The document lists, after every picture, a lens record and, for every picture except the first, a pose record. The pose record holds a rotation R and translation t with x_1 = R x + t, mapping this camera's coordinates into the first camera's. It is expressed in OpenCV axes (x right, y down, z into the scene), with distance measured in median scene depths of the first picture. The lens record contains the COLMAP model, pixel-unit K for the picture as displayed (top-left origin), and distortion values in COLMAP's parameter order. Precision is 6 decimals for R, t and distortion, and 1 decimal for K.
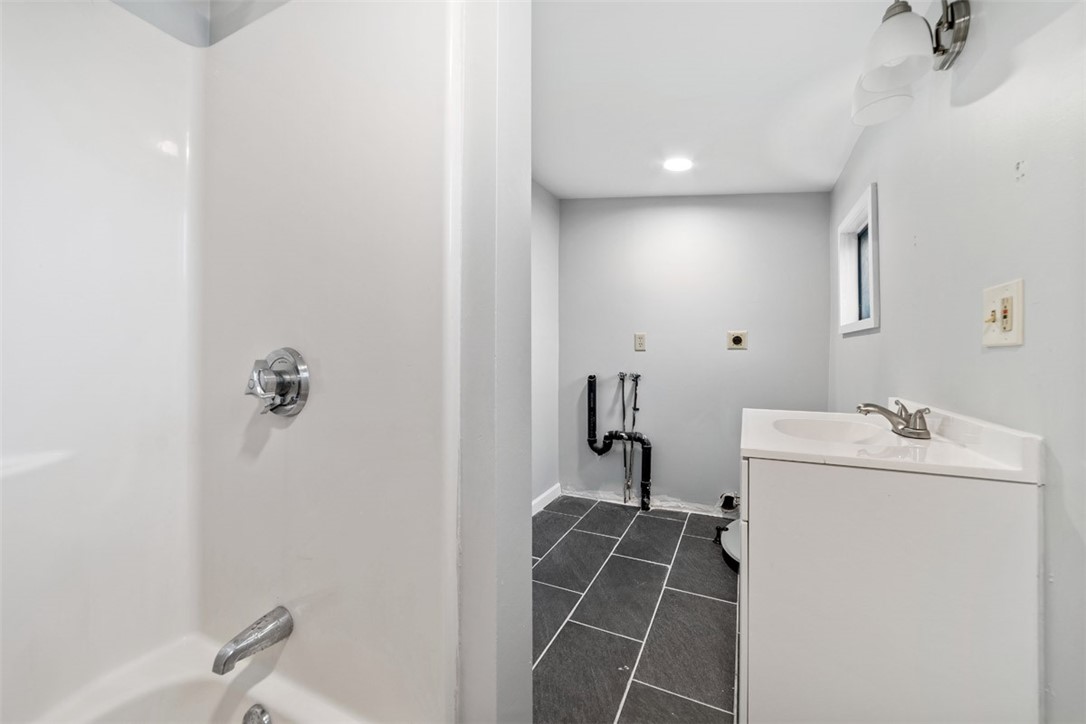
lens RADIAL K [[433.7, 0, 536.2], [0, 433.7, 357.7], [0, 0, 1]] dist [-0.017963, 0.004189]
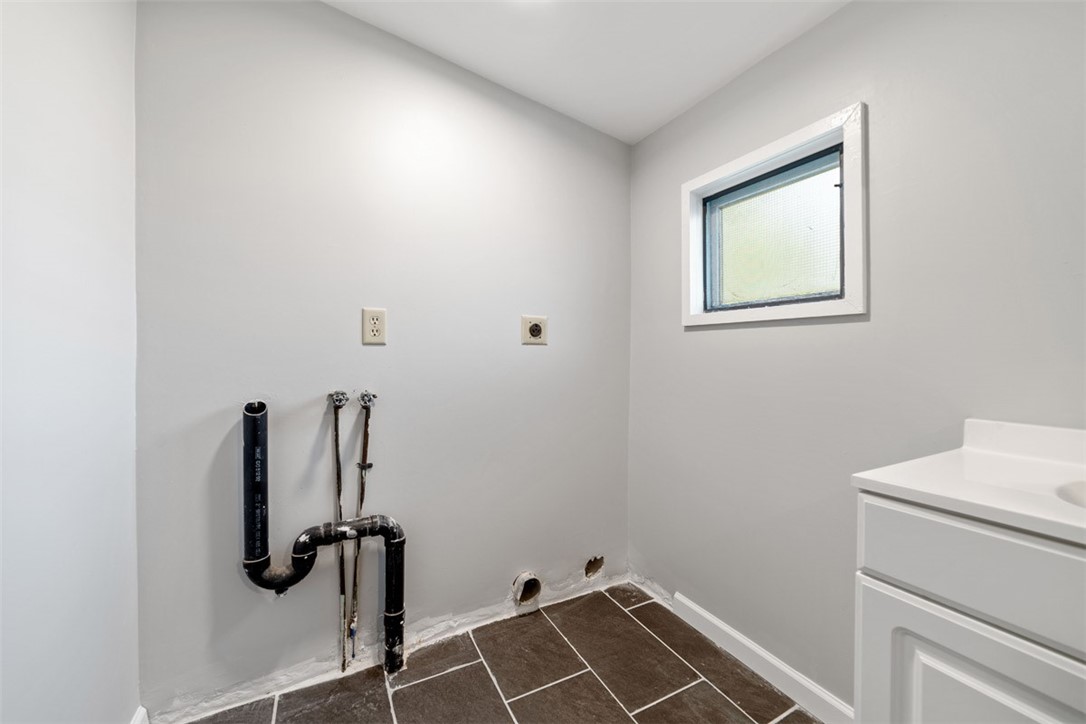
lens RADIAL K [[433.7, 0, 562.5], [0, 433.7, 357.8], [0, 0, 1]] dist [-0.017963, 0.004189]
pose [[0.592927, -0.007119, 0.805225, -0.024437], [0.003126, 0.999974, 0.006539, -0.003500], [-0.805250, -0.001360, 0.592934, 0.541243]]
